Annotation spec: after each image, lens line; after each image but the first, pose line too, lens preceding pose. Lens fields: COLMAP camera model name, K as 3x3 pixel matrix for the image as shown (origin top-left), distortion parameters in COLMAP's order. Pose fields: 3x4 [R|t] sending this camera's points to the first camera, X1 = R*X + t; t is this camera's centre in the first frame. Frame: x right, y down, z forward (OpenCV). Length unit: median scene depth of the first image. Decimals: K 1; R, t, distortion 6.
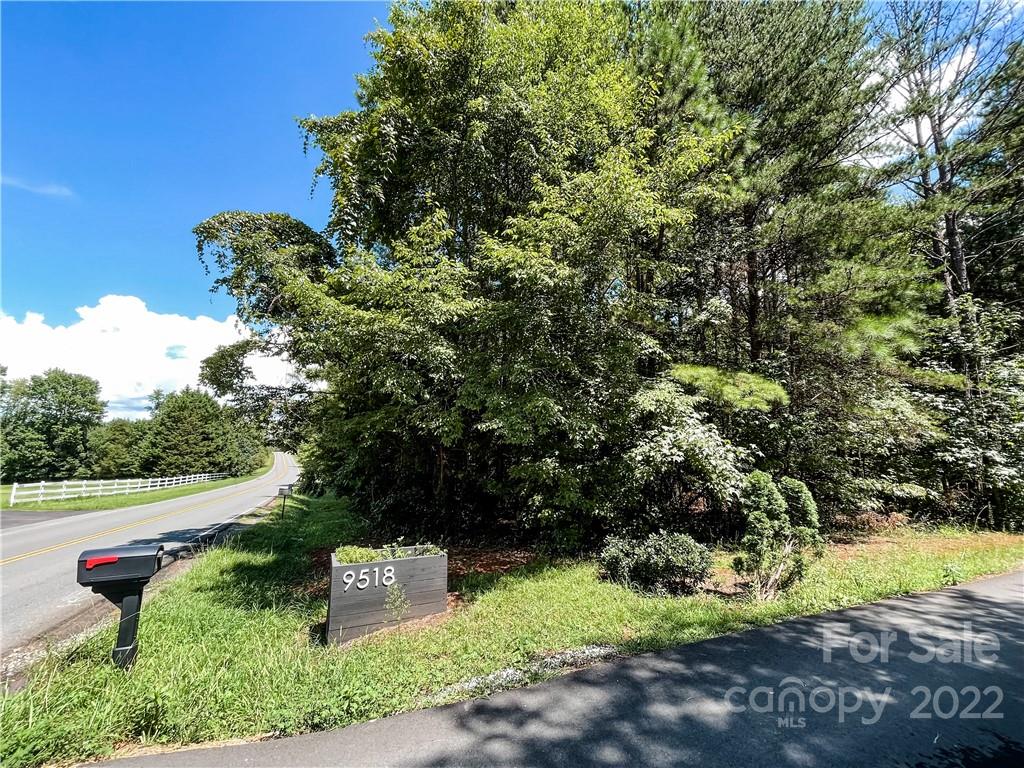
lens RADIAL K [[408.5, 0, 507.6], [0, 408.5, 385.4], [0, 0, 1]] dist [0.001328, 0.000313]
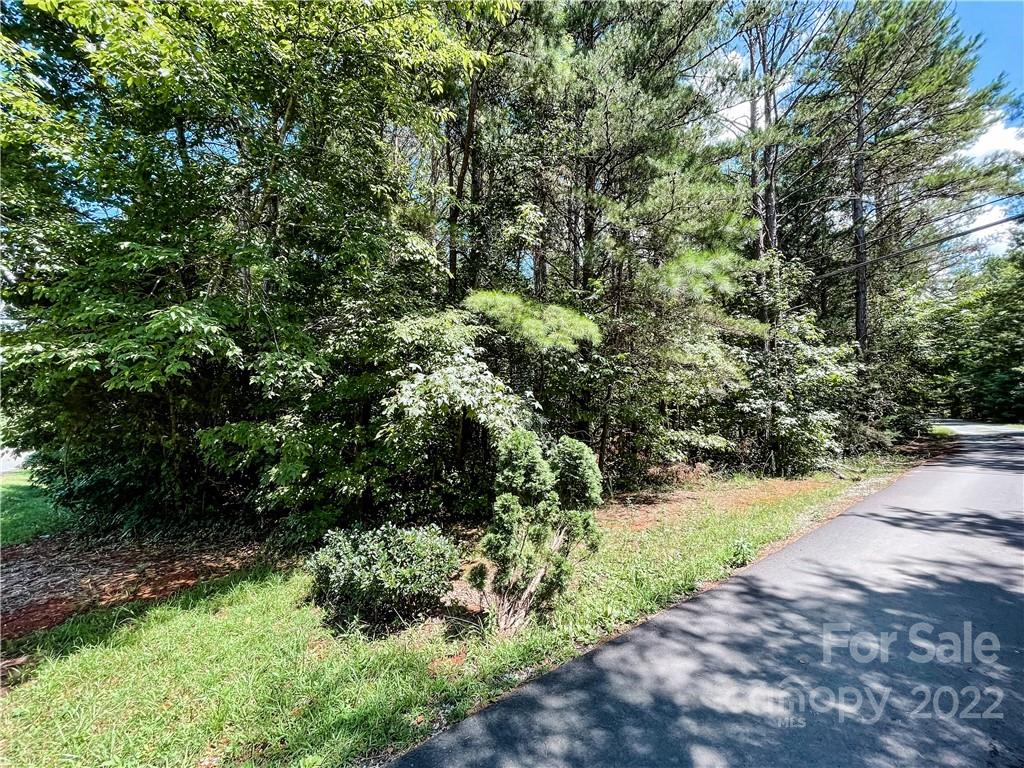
lens RADIAL K [[408.5, 0, 515.6], [0, 408.5, 384.8], [0, 0, 1]] dist [0.001328, 0.000313]
pose [[0.953407, 0.005076, 0.301645, 0.268398], [-0.036187, 0.994564, 0.097639, 0.048865], [-0.299510, -0.104006, 0.948407, 0.258320]]
